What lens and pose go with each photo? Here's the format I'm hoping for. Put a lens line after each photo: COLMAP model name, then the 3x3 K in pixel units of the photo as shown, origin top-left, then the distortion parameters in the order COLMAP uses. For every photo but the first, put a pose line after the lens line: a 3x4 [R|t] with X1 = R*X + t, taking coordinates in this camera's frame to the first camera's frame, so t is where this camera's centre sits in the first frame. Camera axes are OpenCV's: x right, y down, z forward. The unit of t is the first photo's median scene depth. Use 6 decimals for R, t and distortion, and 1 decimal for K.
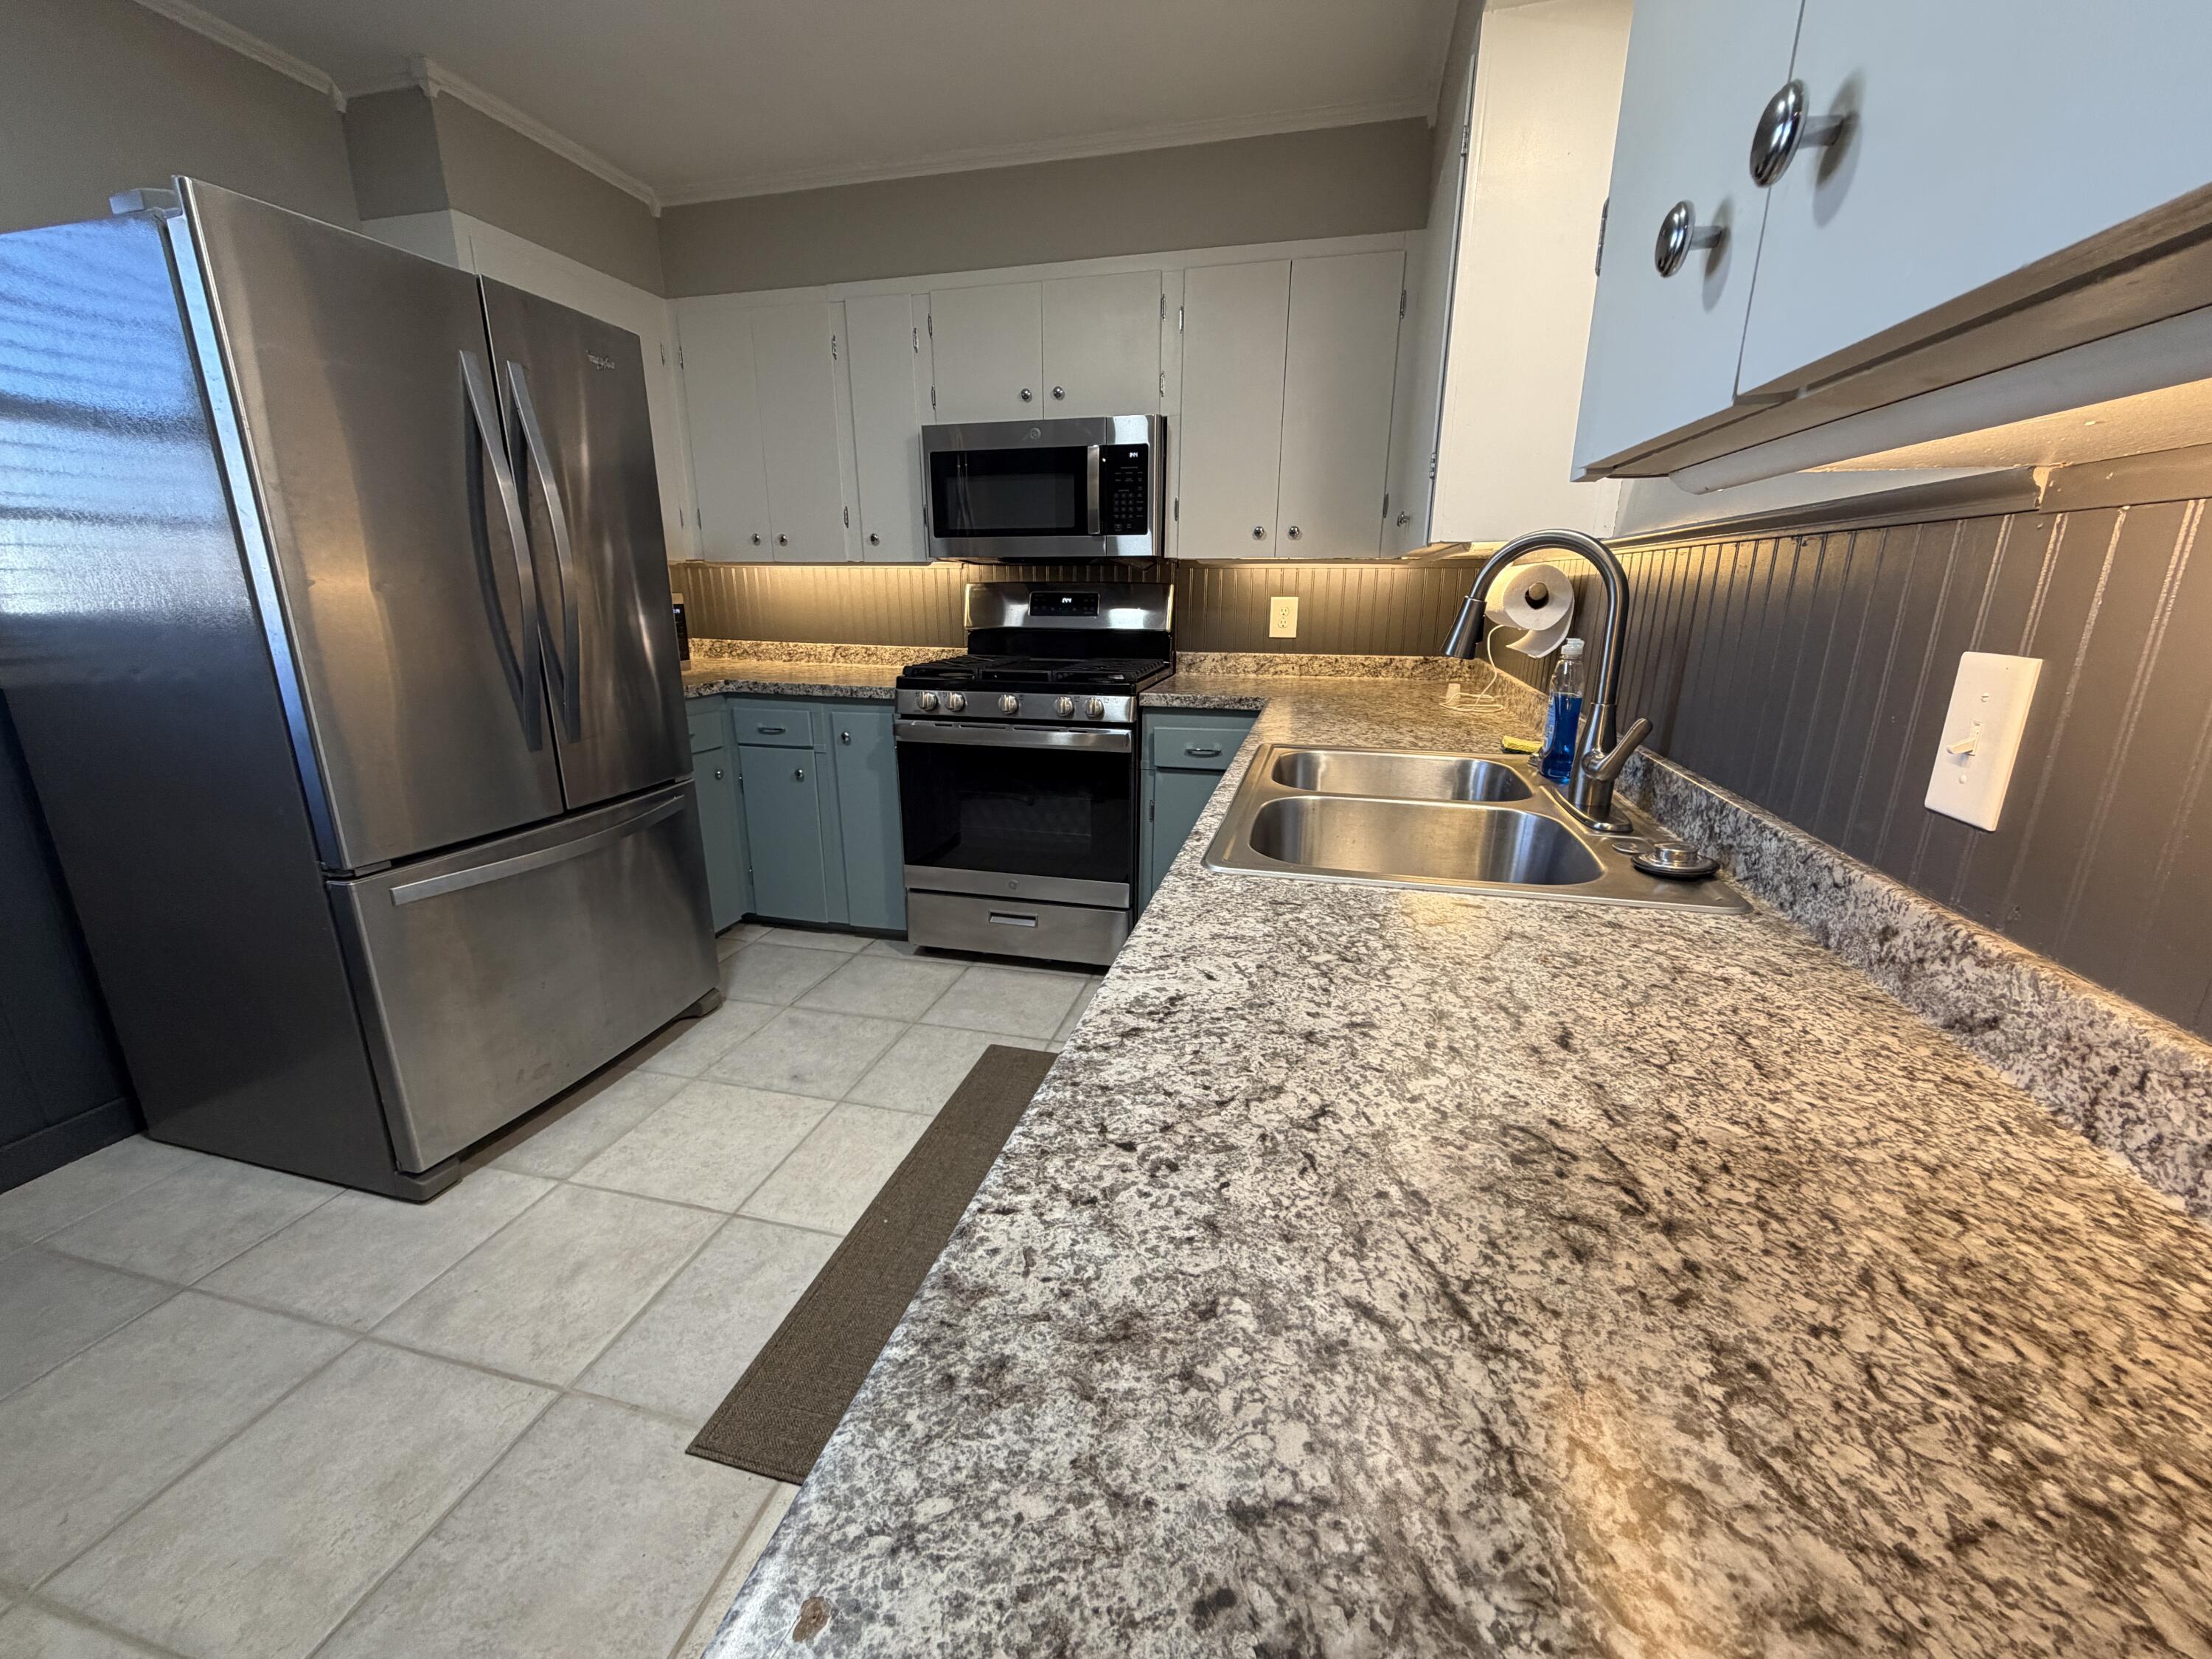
lens RADIAL K [[882.1, 0, 1101.6], [0, 882.1, 830.2], [0, 0, 1]] dist [-0.000827, 0.000170]
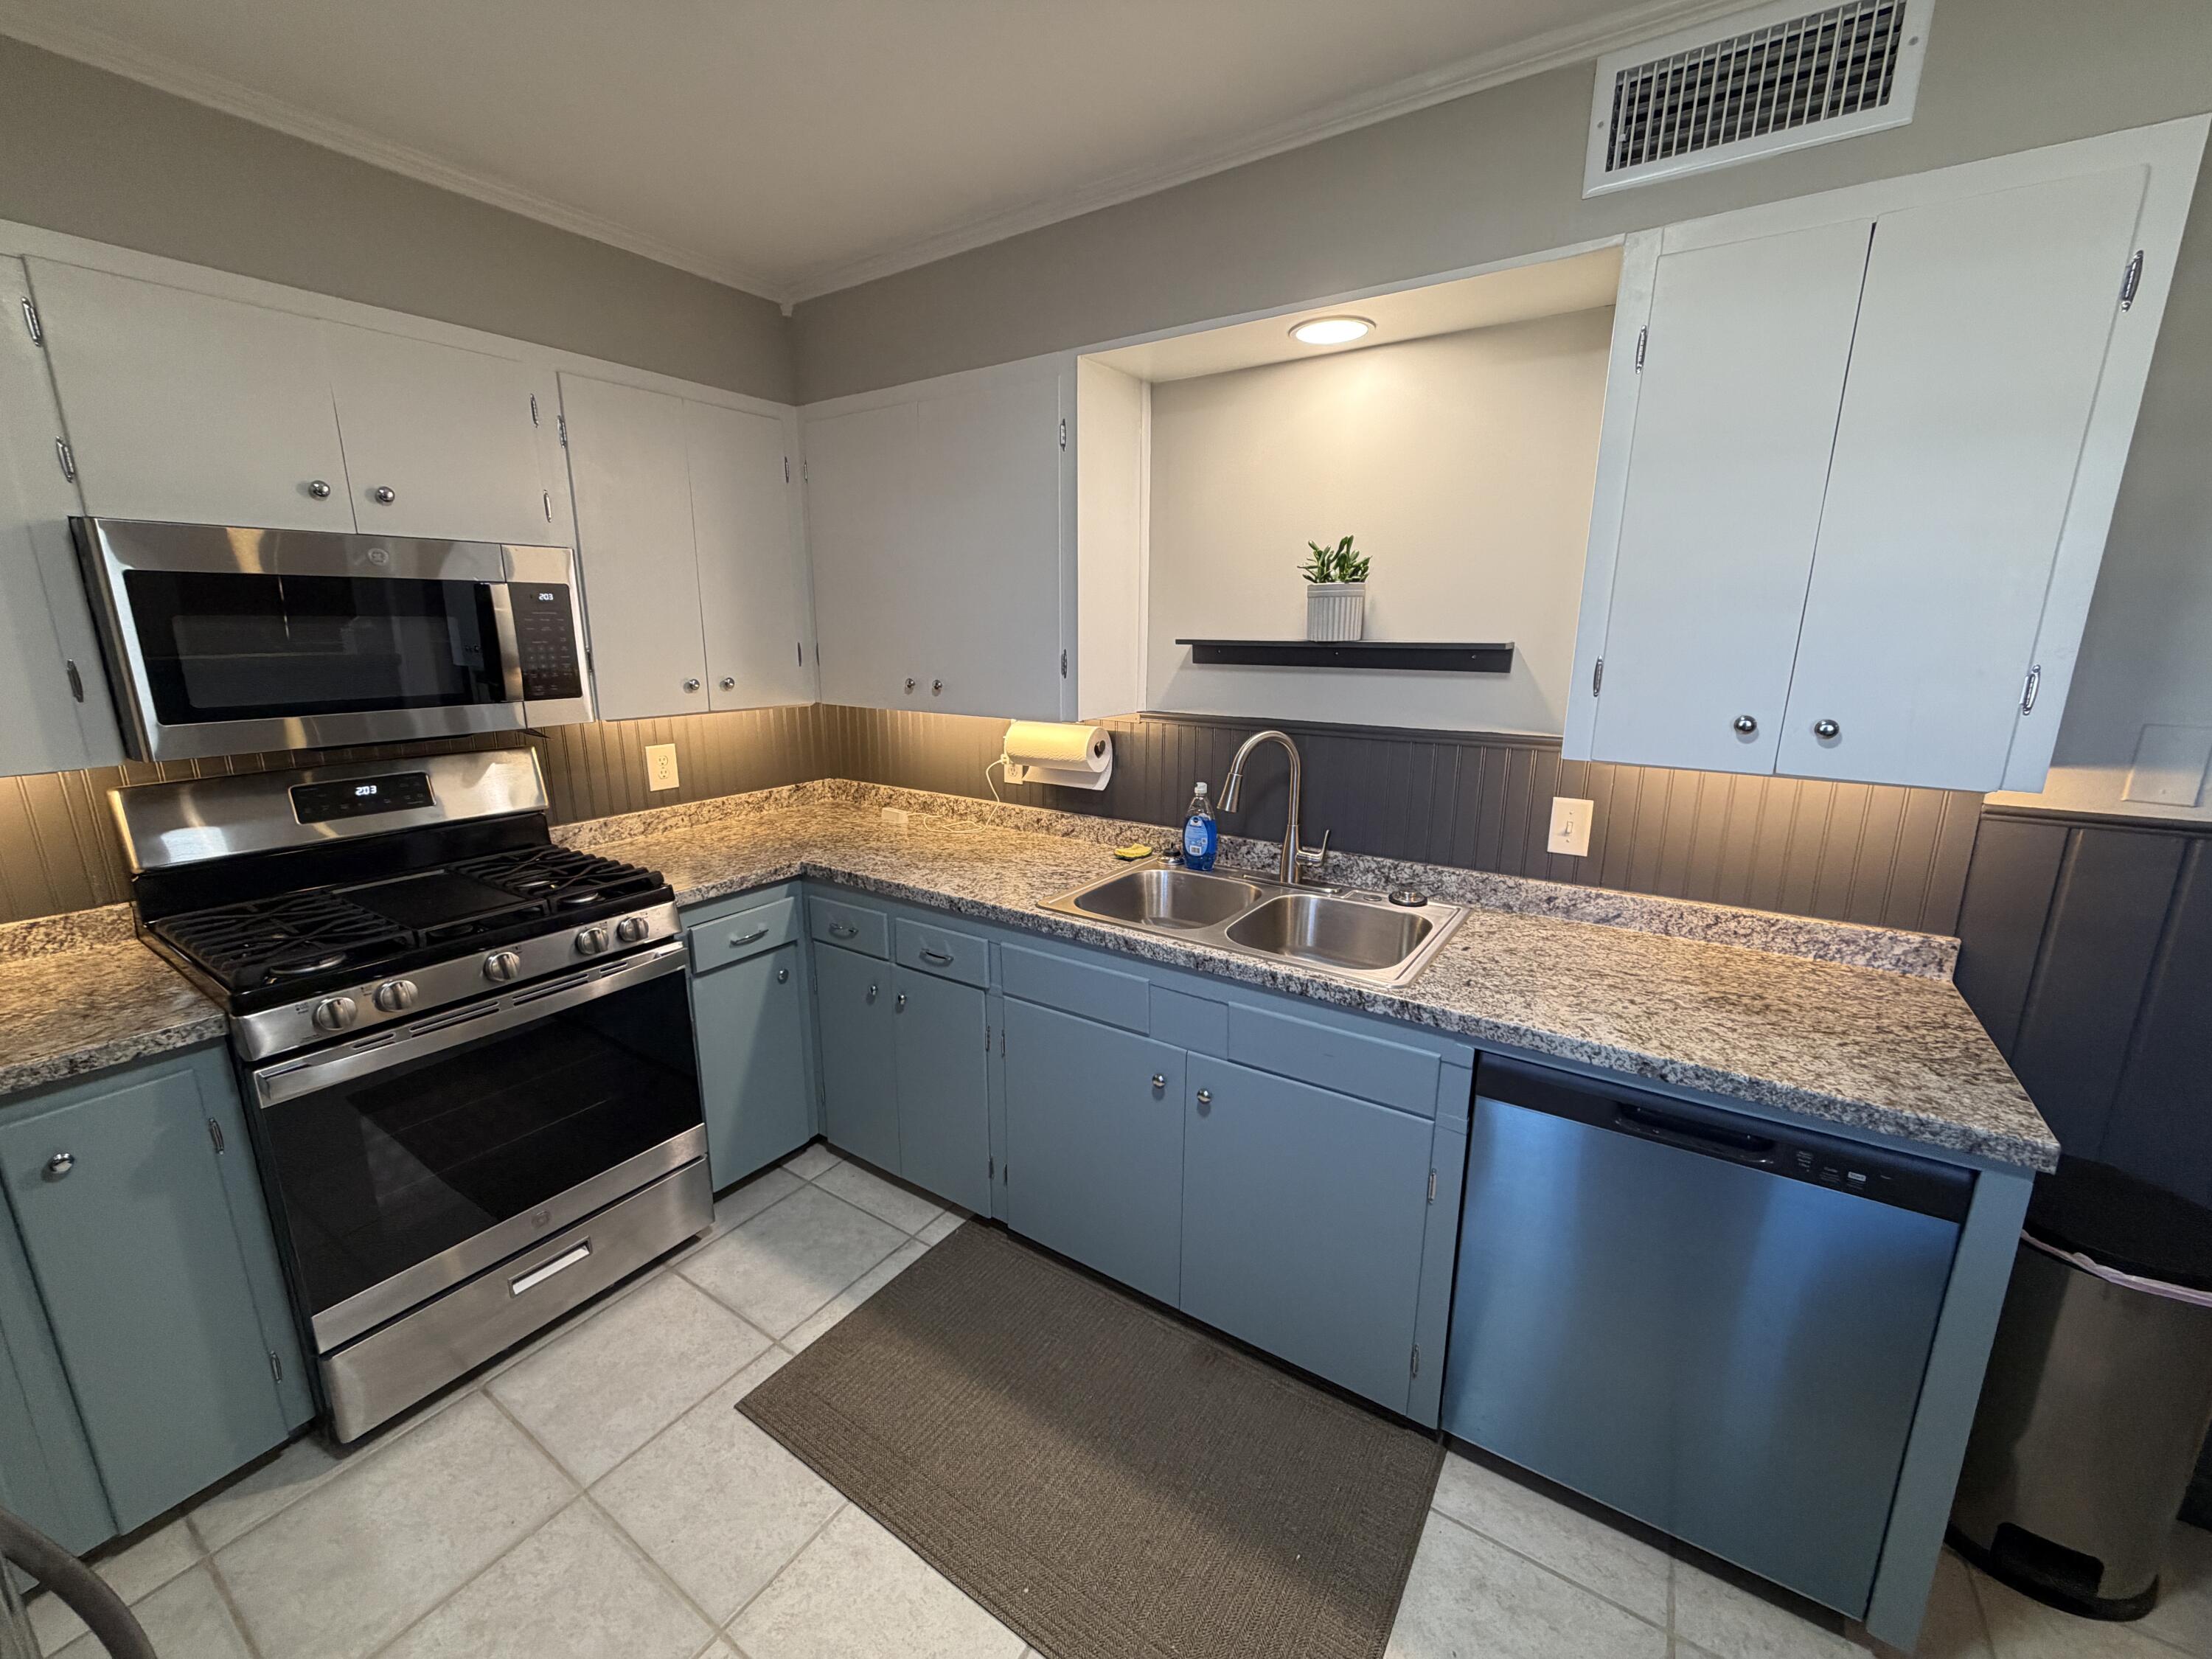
lens RADIAL K [[882.1, 0, 1100.7], [0, 882.1, 828.3], [0, 0, 1]] dist [-0.000827, 0.000170]
pose [[0.332088, -0.213175, 0.918844, -0.524894], [0.252985, 0.958566, 0.130957, -0.208230], [-0.908689, 0.188965, 0.372258, 0.315883]]
